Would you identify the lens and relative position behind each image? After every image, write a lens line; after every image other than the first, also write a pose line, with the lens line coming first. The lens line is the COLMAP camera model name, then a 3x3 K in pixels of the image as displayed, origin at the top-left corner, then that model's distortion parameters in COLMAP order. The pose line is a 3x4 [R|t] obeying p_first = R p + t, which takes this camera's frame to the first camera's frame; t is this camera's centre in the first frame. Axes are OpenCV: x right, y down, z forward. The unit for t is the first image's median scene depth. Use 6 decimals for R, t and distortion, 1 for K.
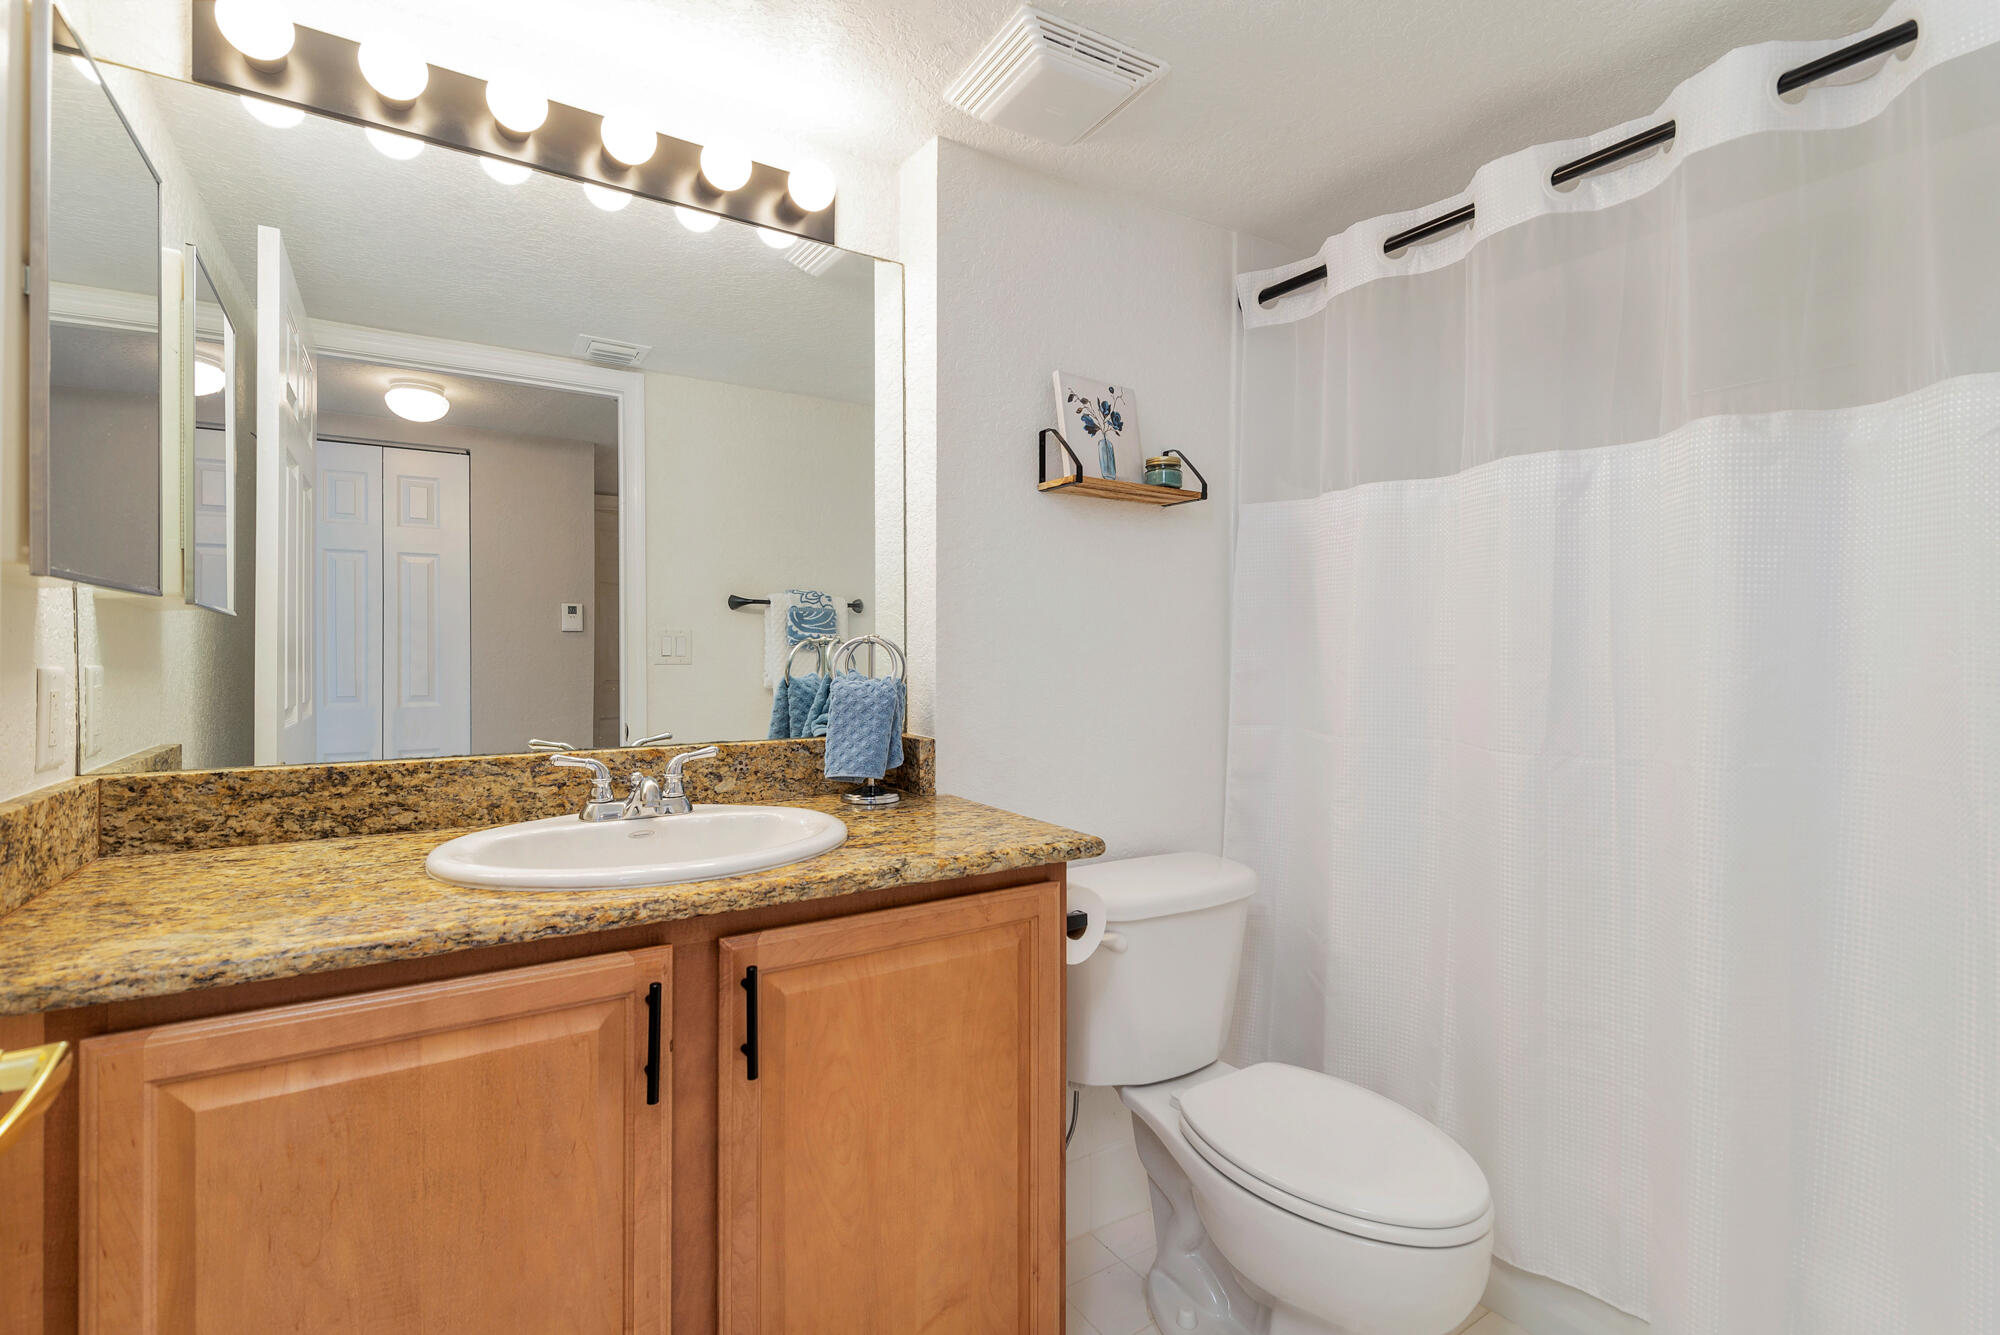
lens RADIAL K [[903.4, 0, 996.5], [0, 903.4, 617.8], [0, 0, 1]] dist [0.069779, -0.030876]
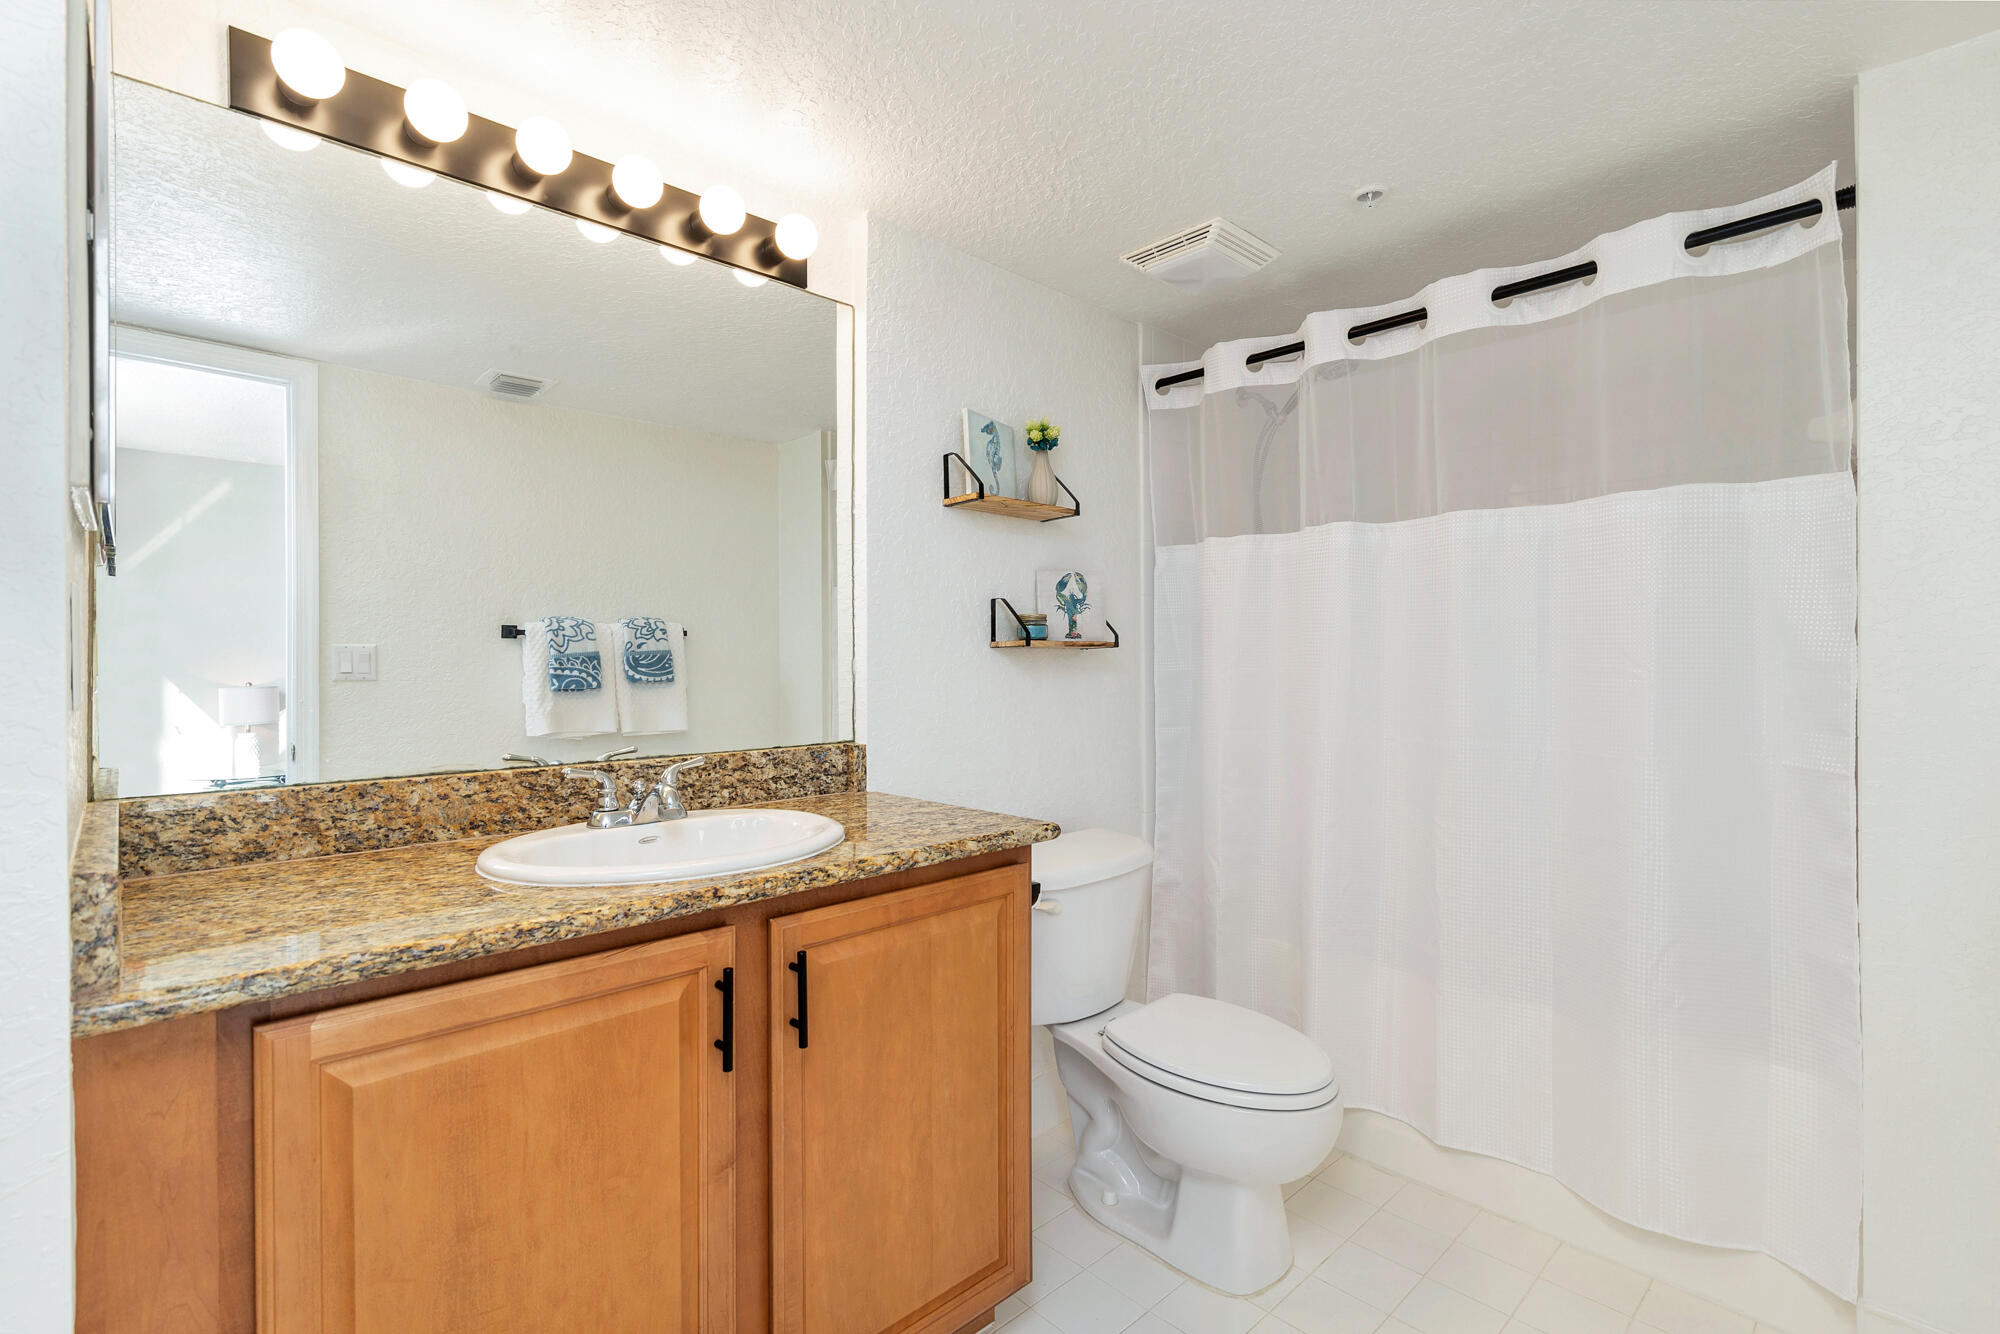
lens RADIAL K [[939.8, 0, 1000.7], [0, 939.8, 672.9], [0, 0, 1]] dist [0.000174, -0.035484]
pose [[0.963478, -0.008319, 0.267659, -0.266399], [-0.003253, 0.999080, 0.042764, -0.005643], [-0.267769, -0.042073, 0.962564, -0.150576]]
